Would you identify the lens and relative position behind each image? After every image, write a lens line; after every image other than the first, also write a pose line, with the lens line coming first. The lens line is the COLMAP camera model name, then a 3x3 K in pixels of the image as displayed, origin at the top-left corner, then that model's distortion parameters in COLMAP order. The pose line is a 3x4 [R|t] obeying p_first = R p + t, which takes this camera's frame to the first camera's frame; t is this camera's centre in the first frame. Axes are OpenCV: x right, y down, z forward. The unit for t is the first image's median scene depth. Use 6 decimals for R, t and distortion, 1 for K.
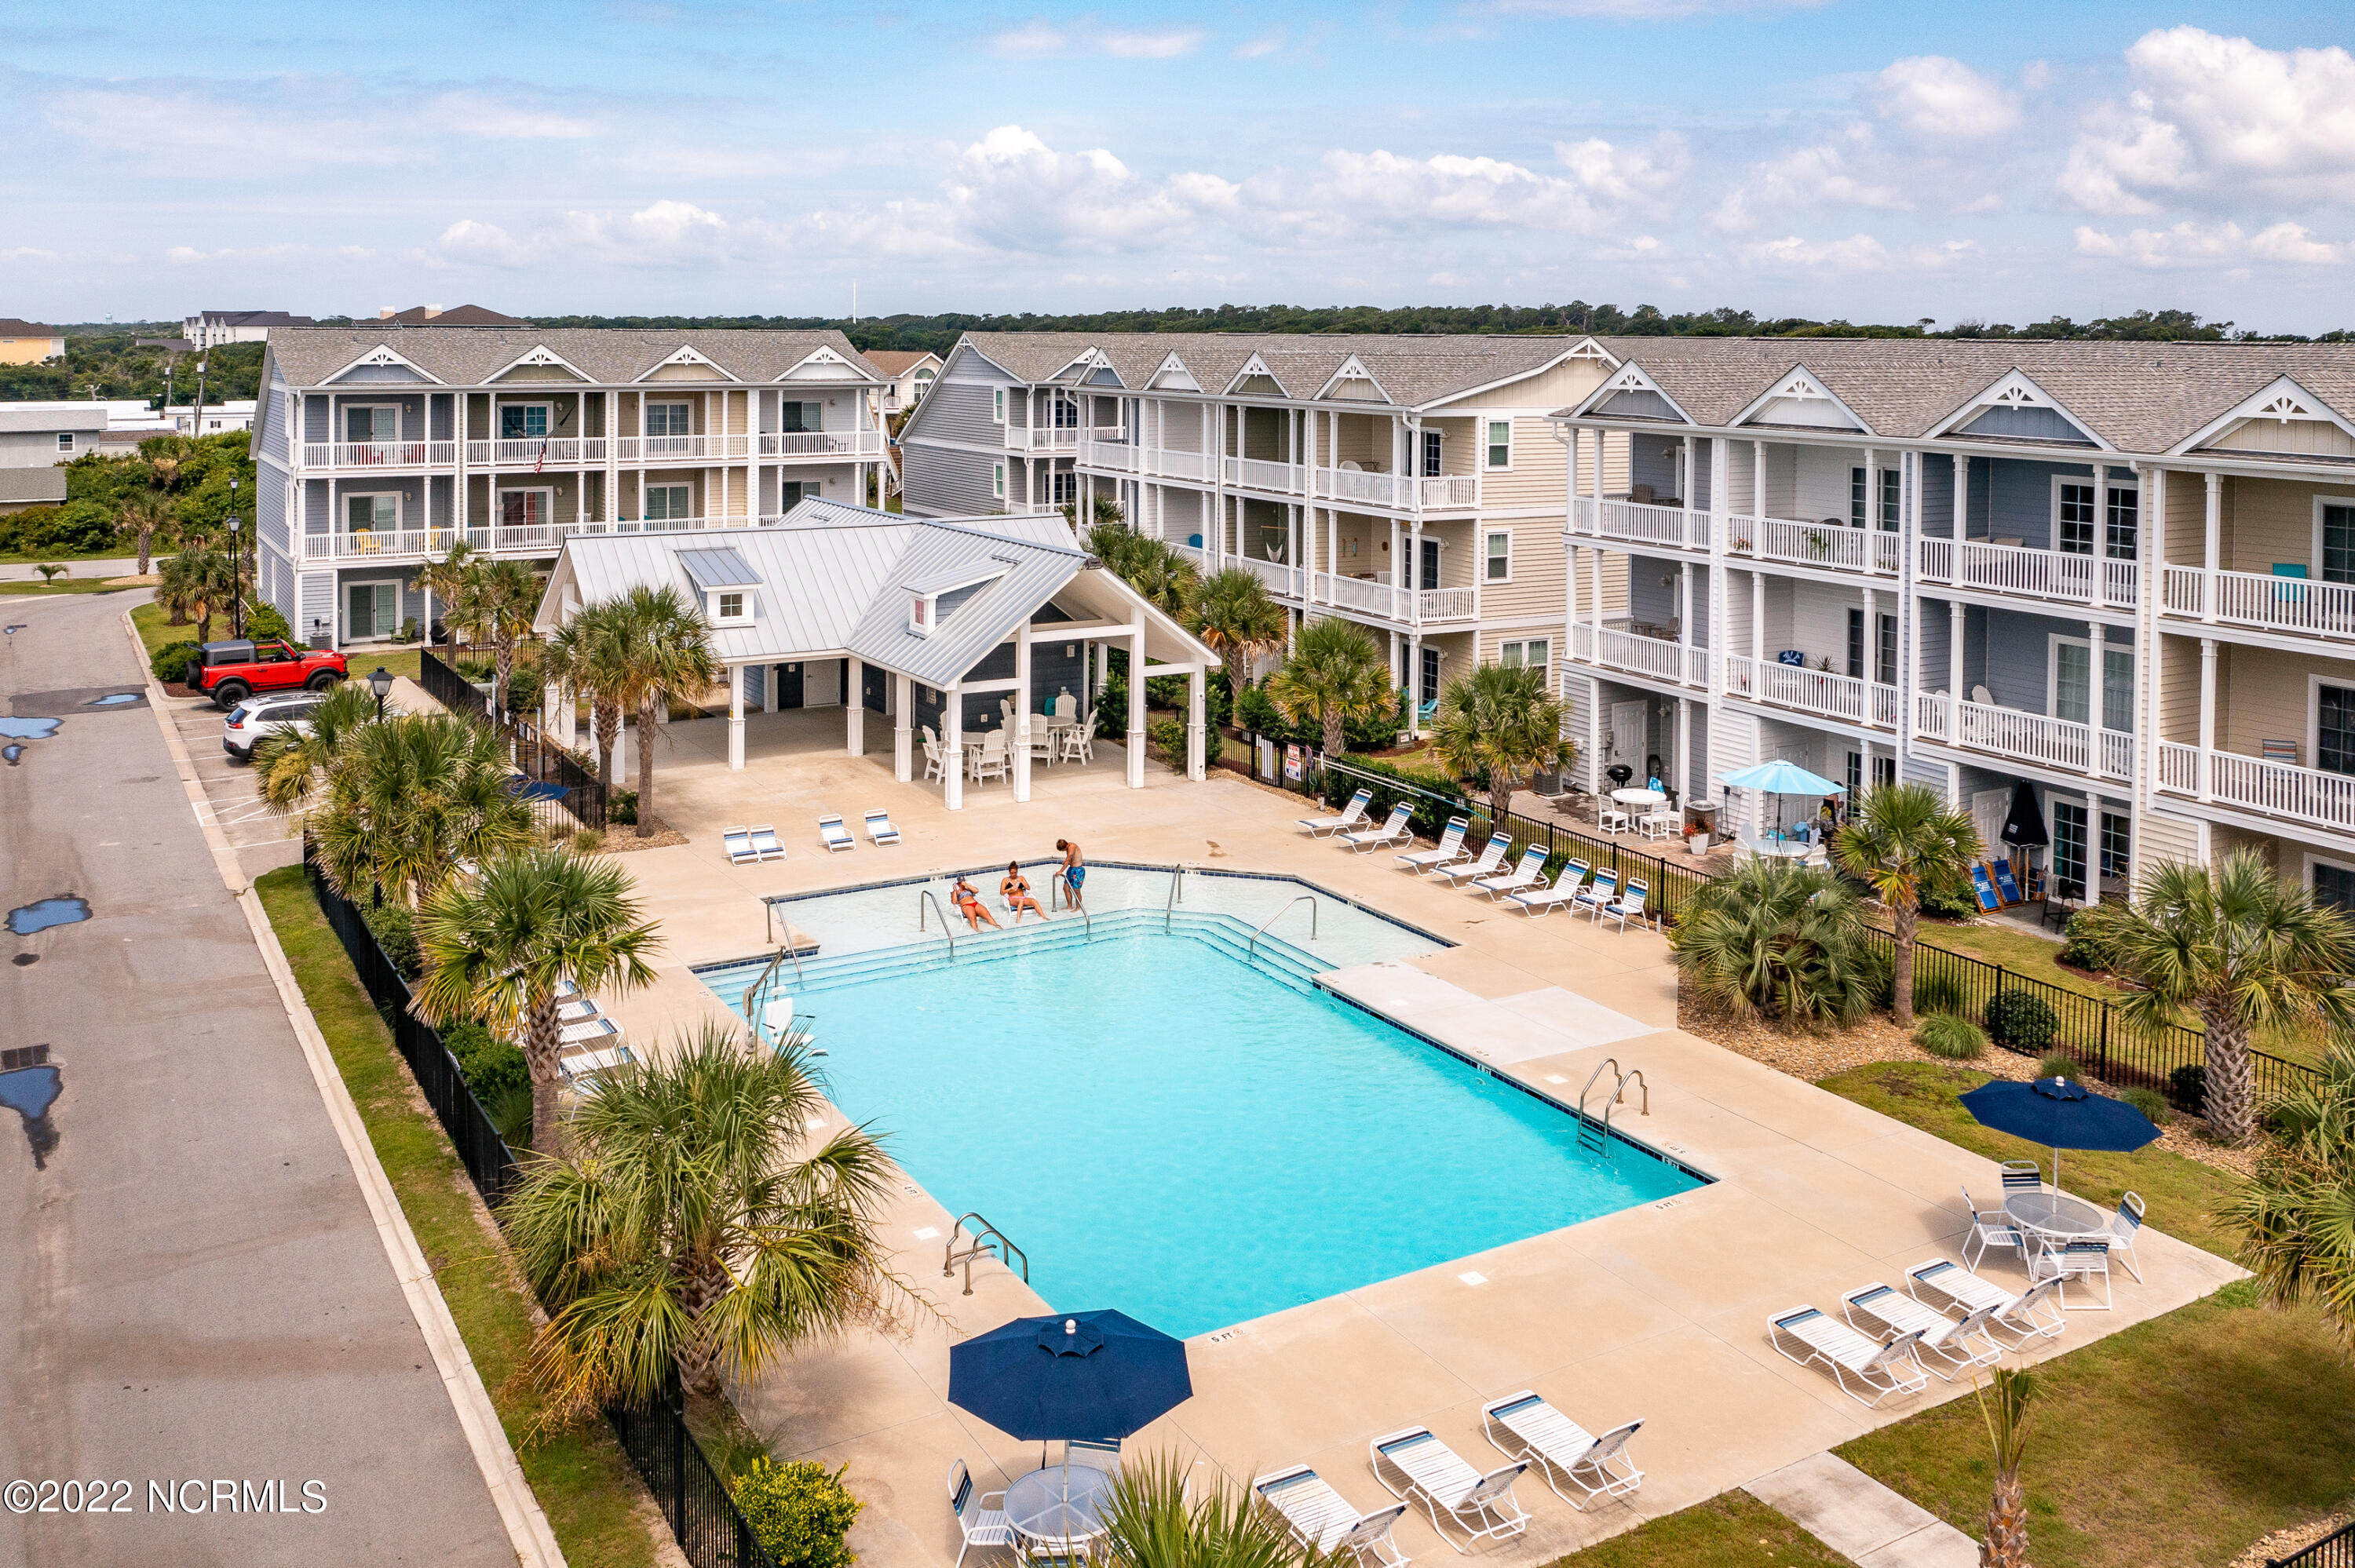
lens RADIAL K [[1928.5, 0, 1148.8], [0, 1928.5, 402.9], [0, 0, 1]] dist [-0.007098, 0.002330]
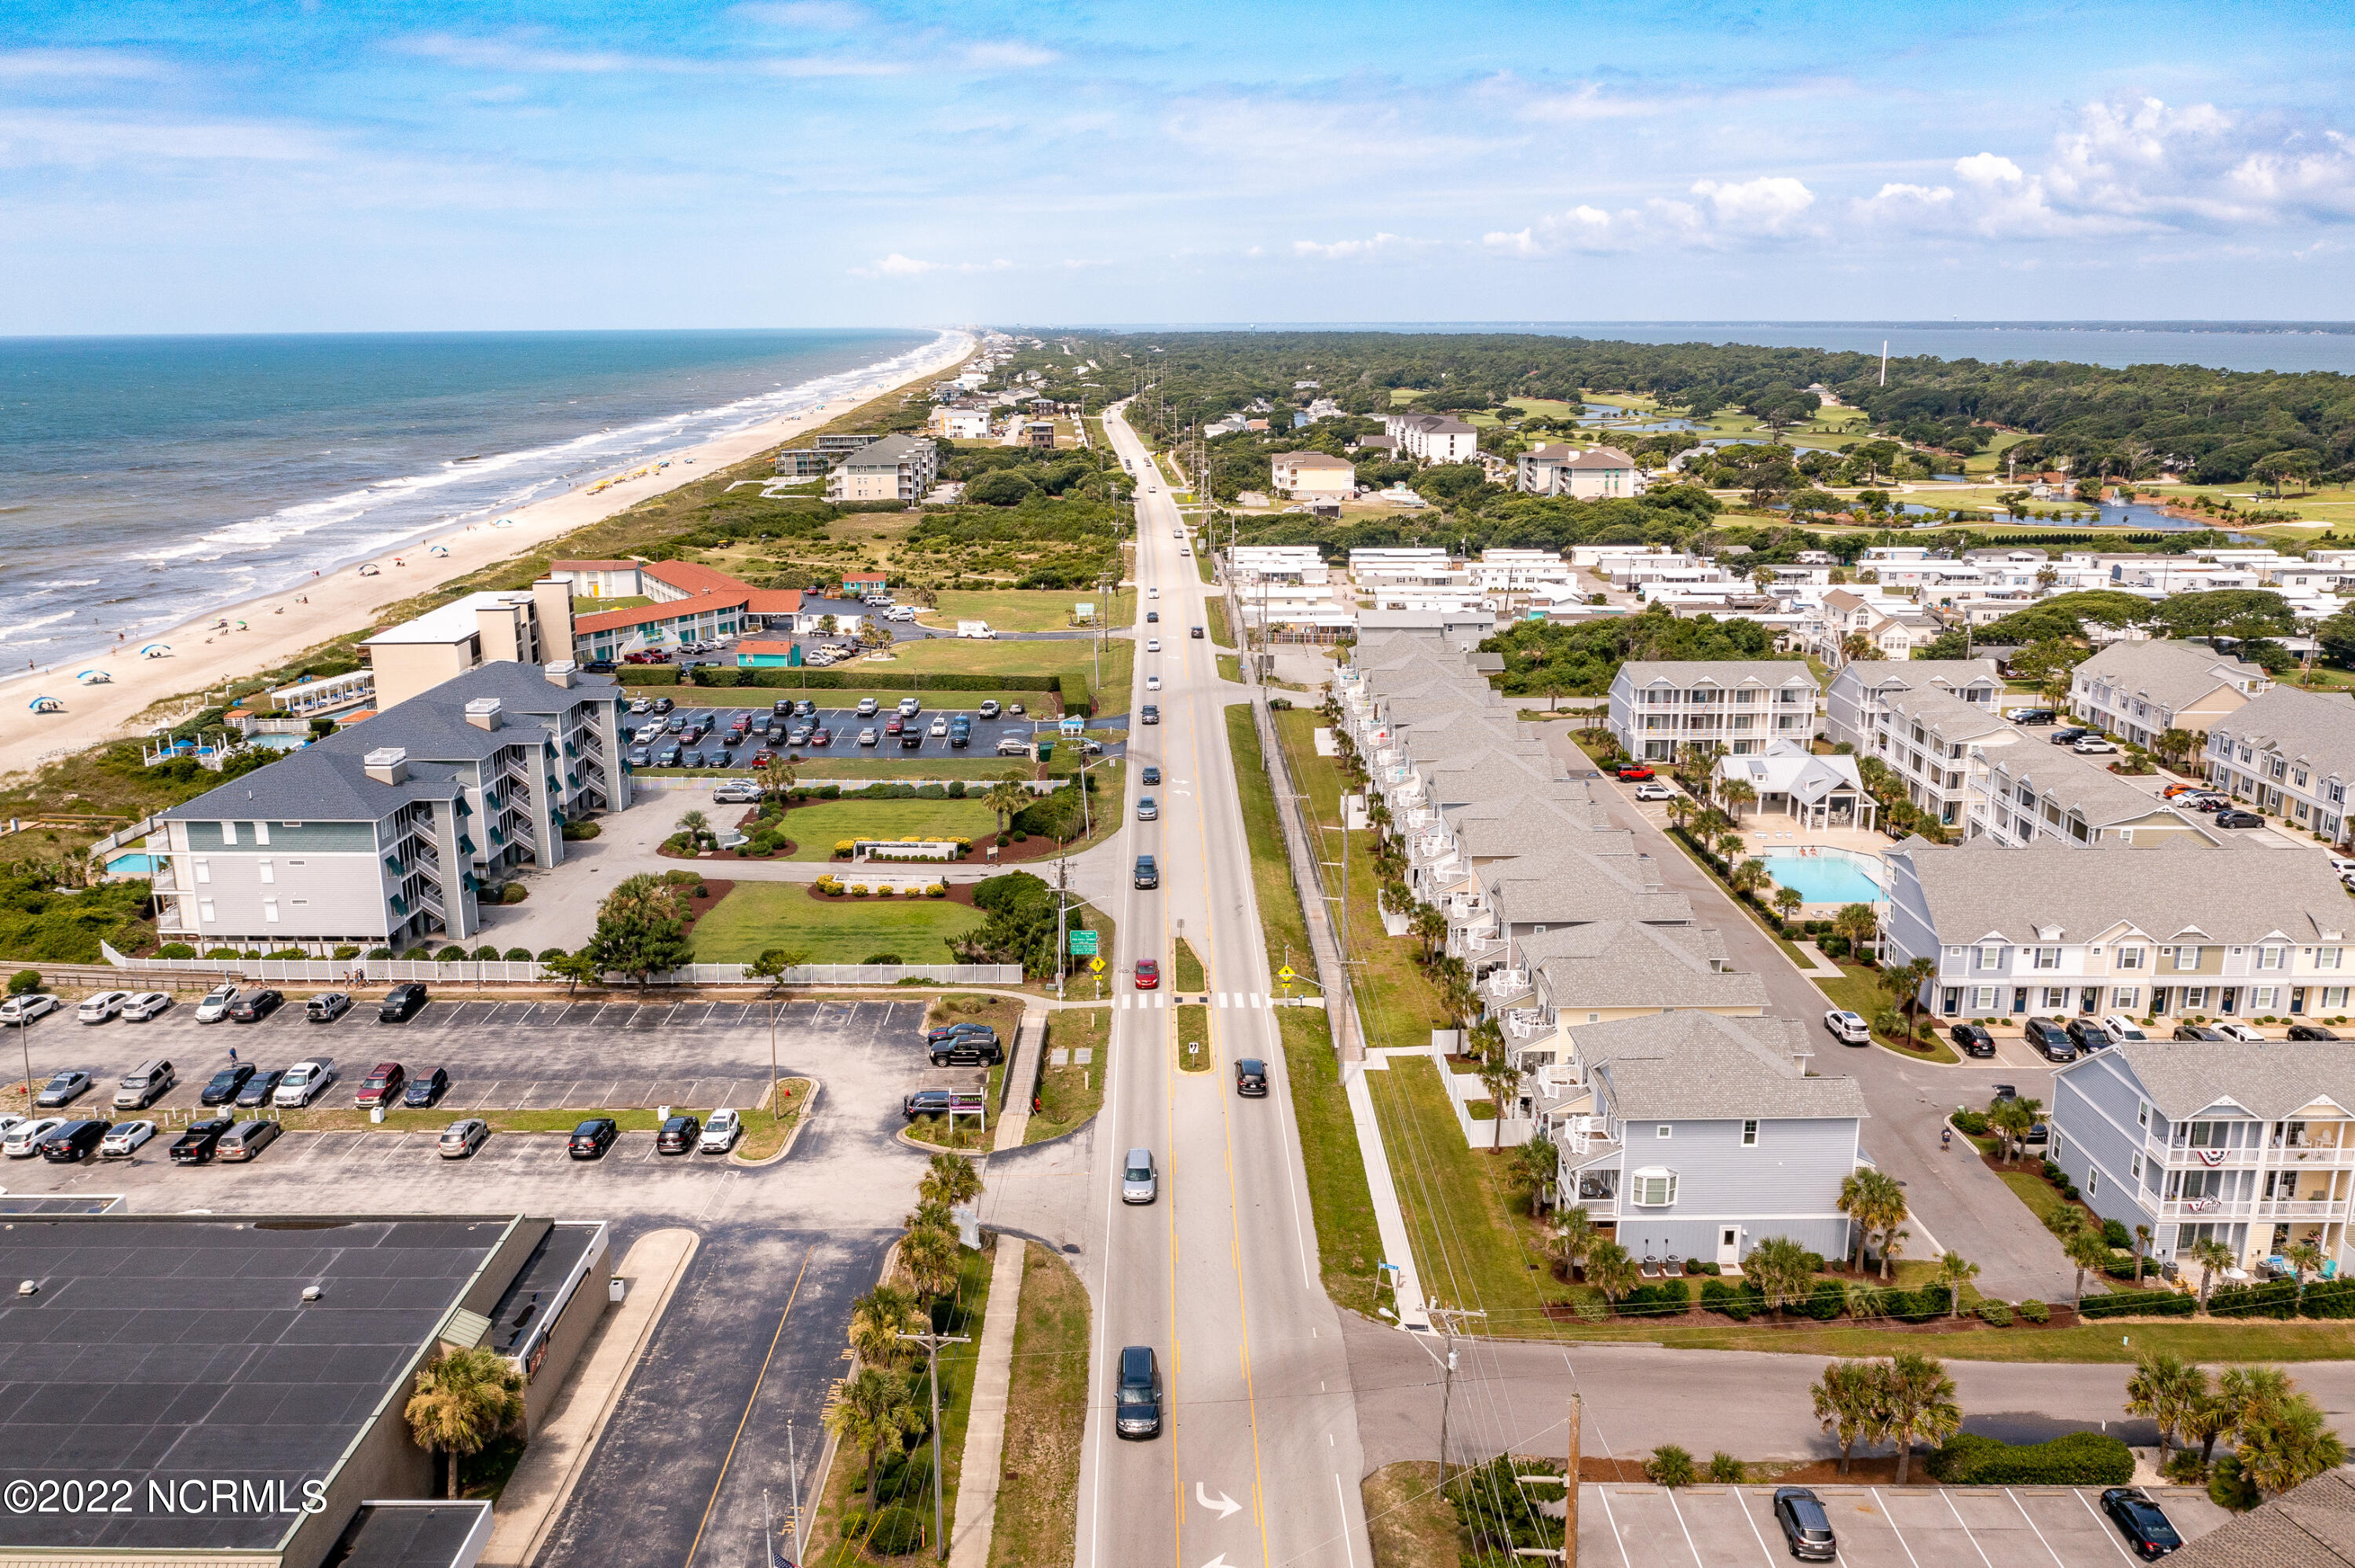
lens RADIAL K [[1886.1, 0, 1174.3], [0, 1886.1, 628.6], [0, 0, 1]] dist [-0.021630, 0.004867]
pose [[0.865712, 0.072143, -0.495317, 0.751880], [-0.007848, 0.991394, 0.130679, -0.815196], [0.500481, -0.109243, 0.858827, -3.422848]]
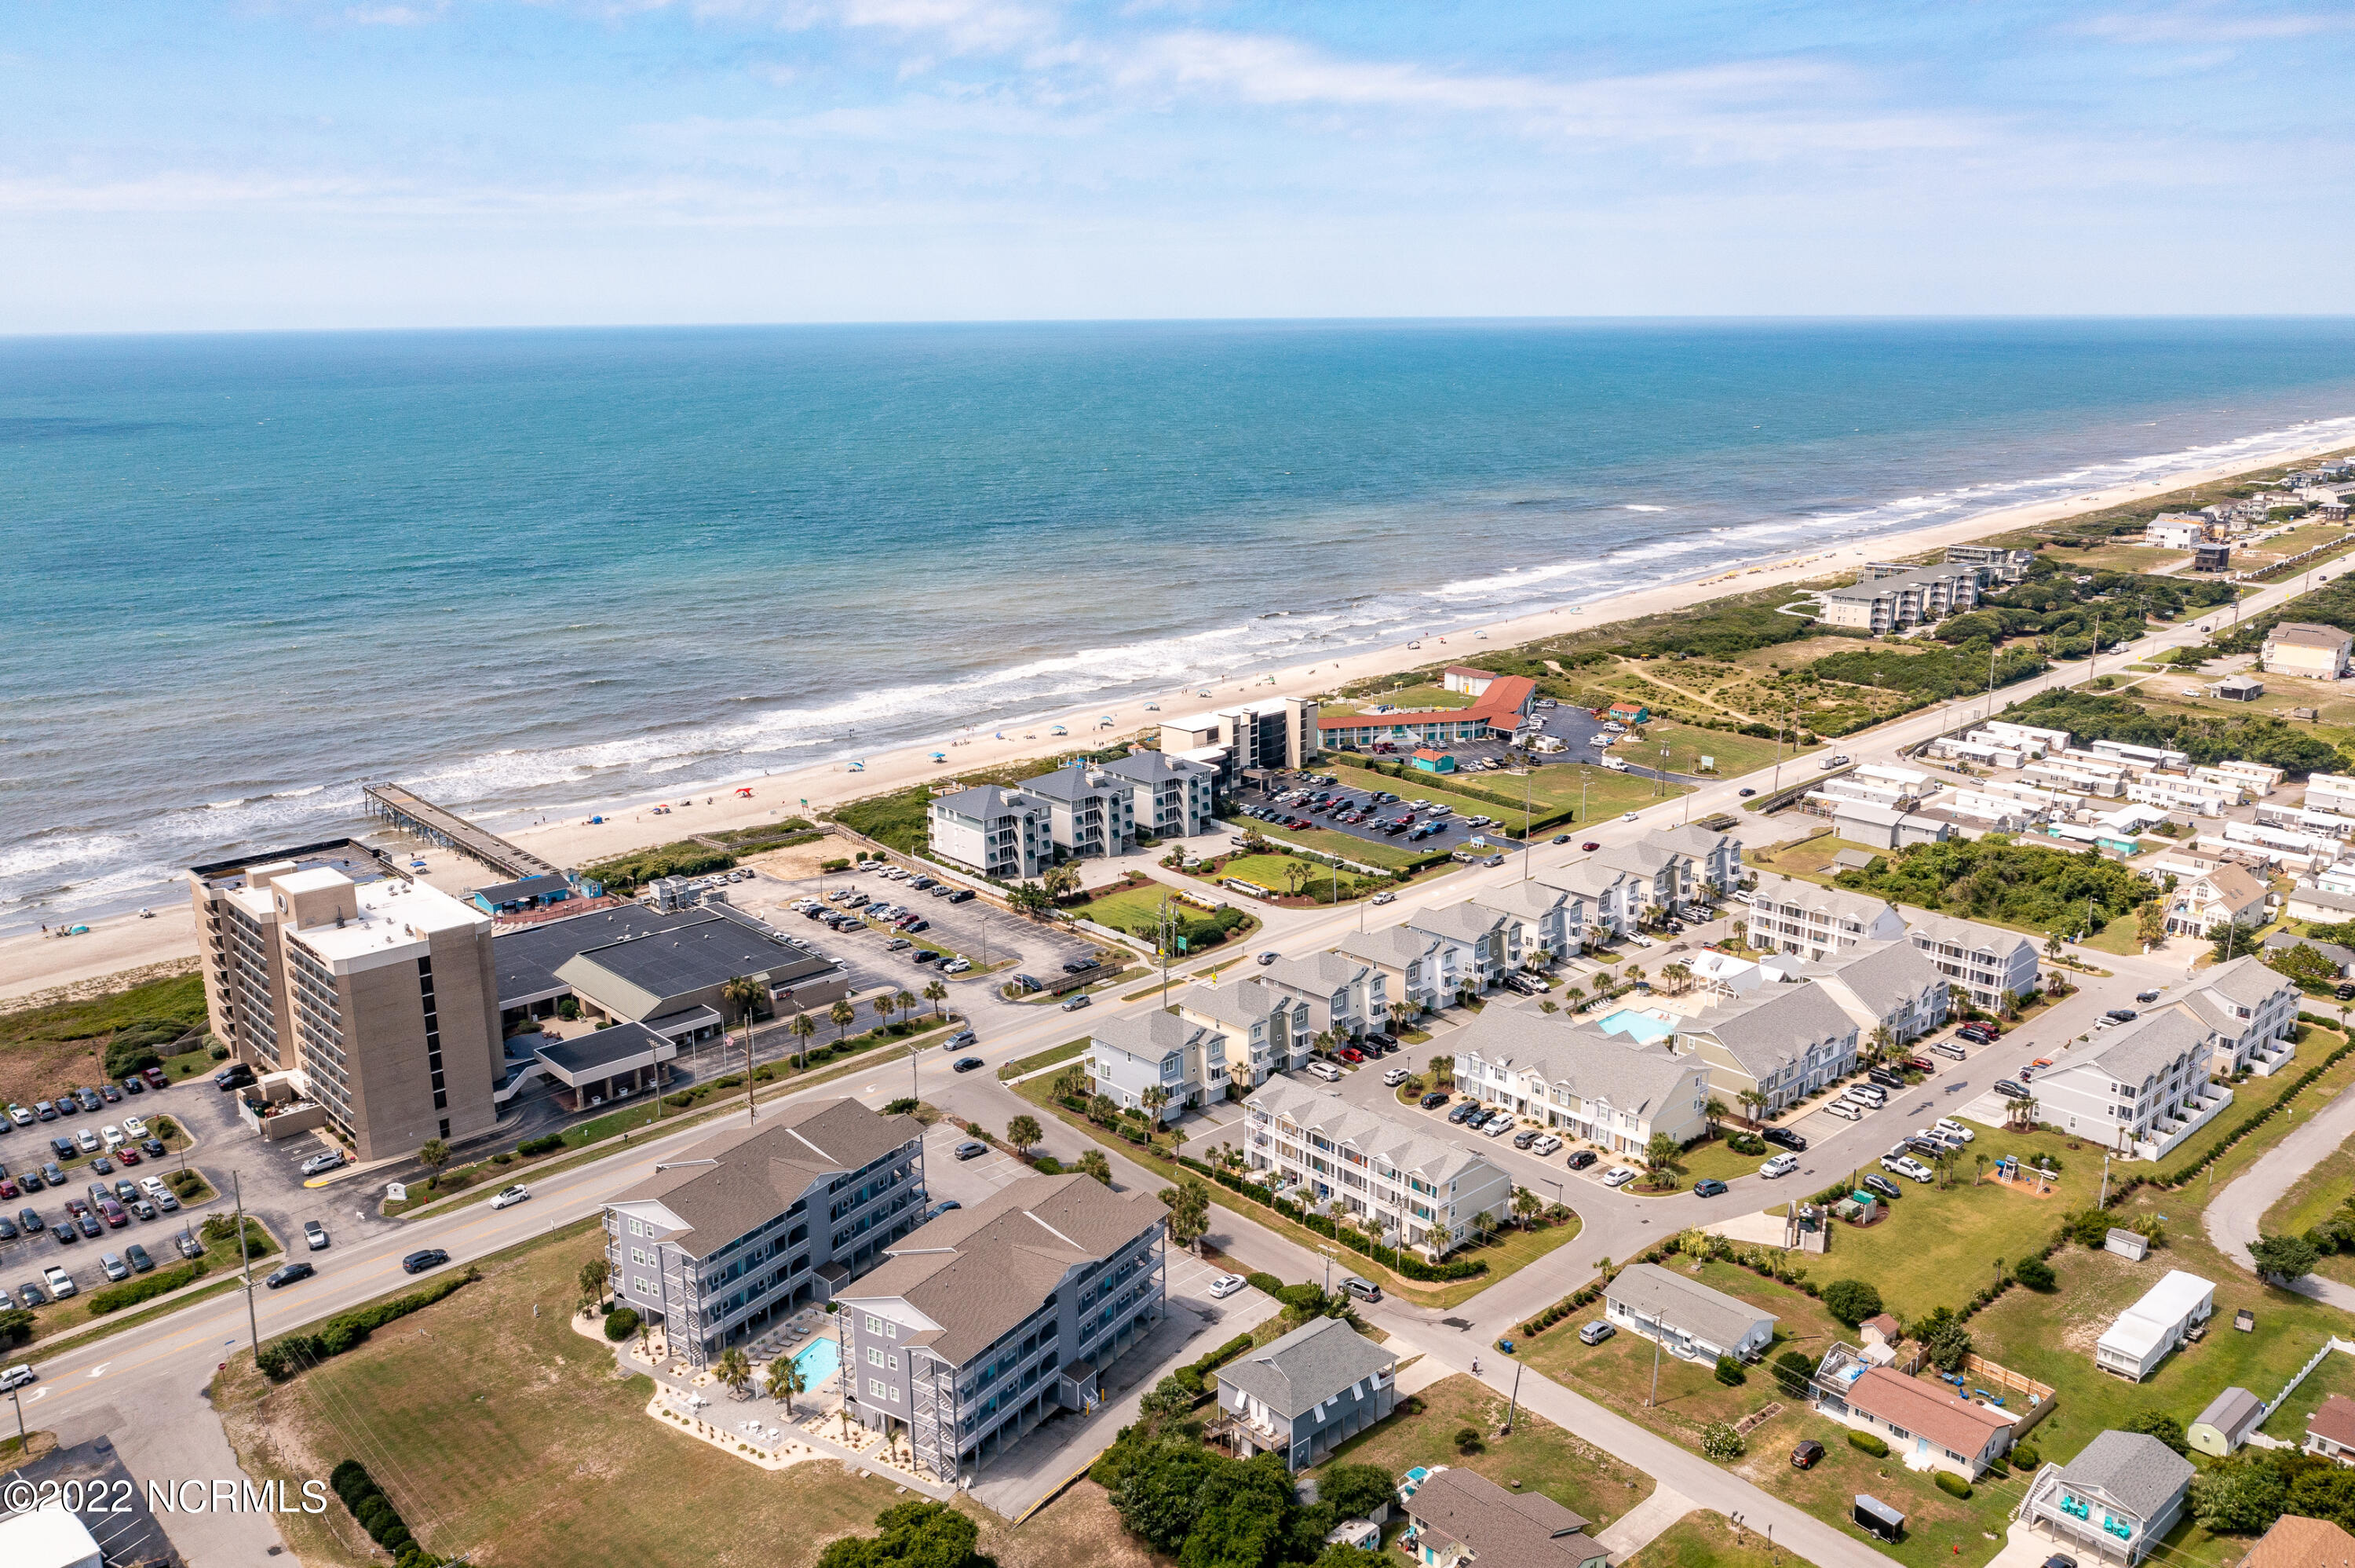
lens RADIAL K [[1850.4, 0, 1159.9], [0, 1850.4, 788.2], [0, 0, 1]] dist [-0.010290, -0.008690]
pose [[0.217764, 0.237371, -0.946696, 5.583303], [-0.024086, 0.970986, 0.237921, -2.077691], [0.975704, -0.029008, 0.217163, -2.191626]]
